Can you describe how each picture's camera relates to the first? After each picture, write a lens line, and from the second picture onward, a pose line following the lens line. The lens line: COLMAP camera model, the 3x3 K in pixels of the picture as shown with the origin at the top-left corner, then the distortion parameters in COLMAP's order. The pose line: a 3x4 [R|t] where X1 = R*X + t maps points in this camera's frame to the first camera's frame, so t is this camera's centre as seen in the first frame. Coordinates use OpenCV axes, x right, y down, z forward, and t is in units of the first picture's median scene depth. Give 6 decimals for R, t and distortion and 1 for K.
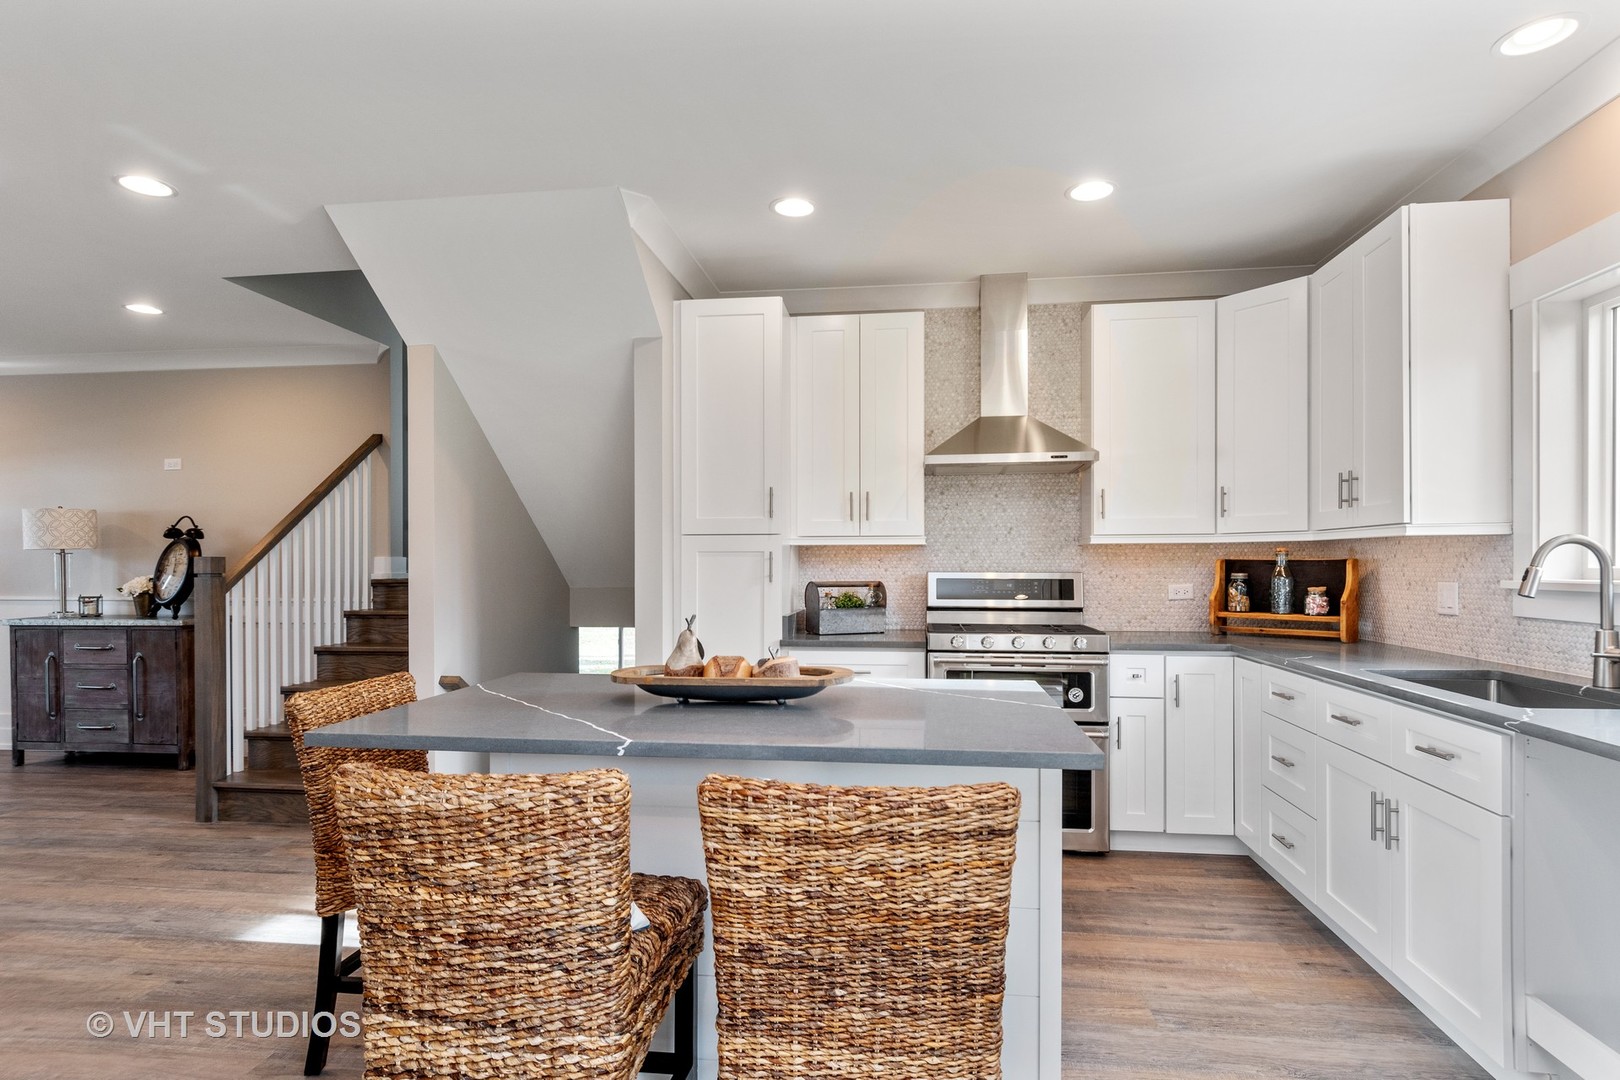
lens RADIAL K [[849.6, 0, 826.6], [0, 849.6, 564.5], [0, 0, 1]] dist [-0.004081, 0.000895]
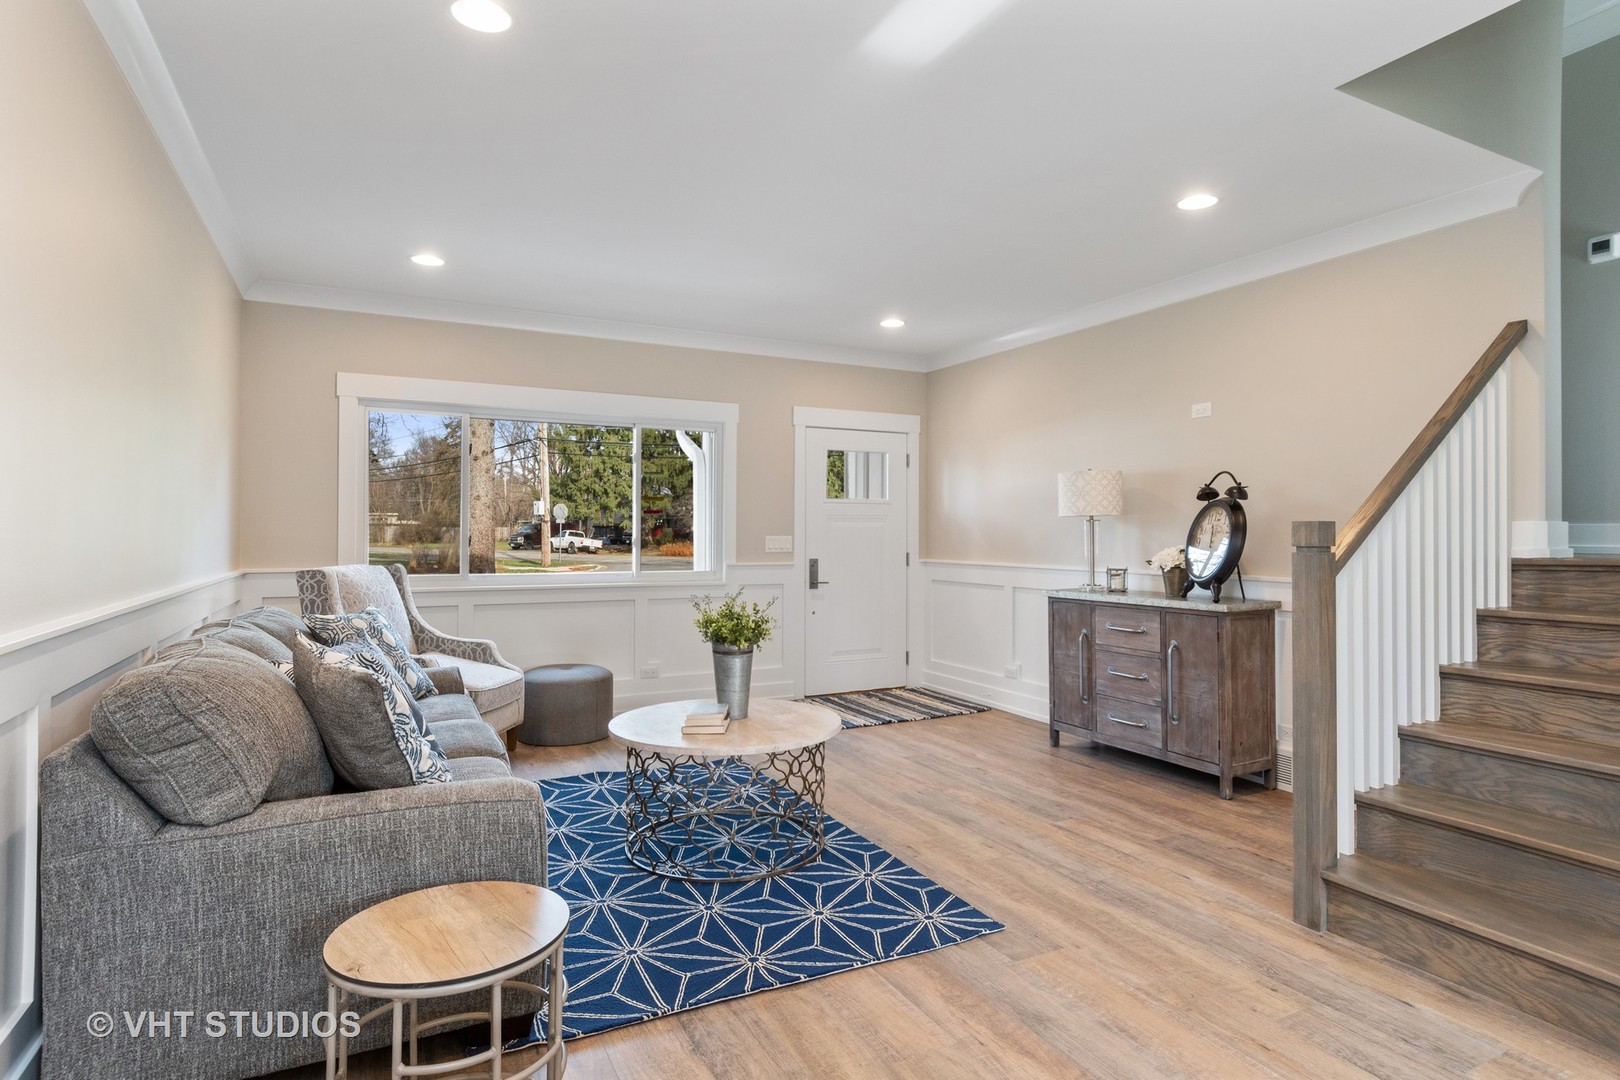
lens RADIAL K [[849.6, 0, 808.9], [0, 849.6, 532.9], [0, 0, 1]] dist [-0.004081, 0.000895]
pose [[0.549561, 0.003275, -0.835447, -0.319159], [-0.006157, 0.999981, -0.000131, 0.002255], [0.835431, 0.005216, 0.549571, 0.254333]]
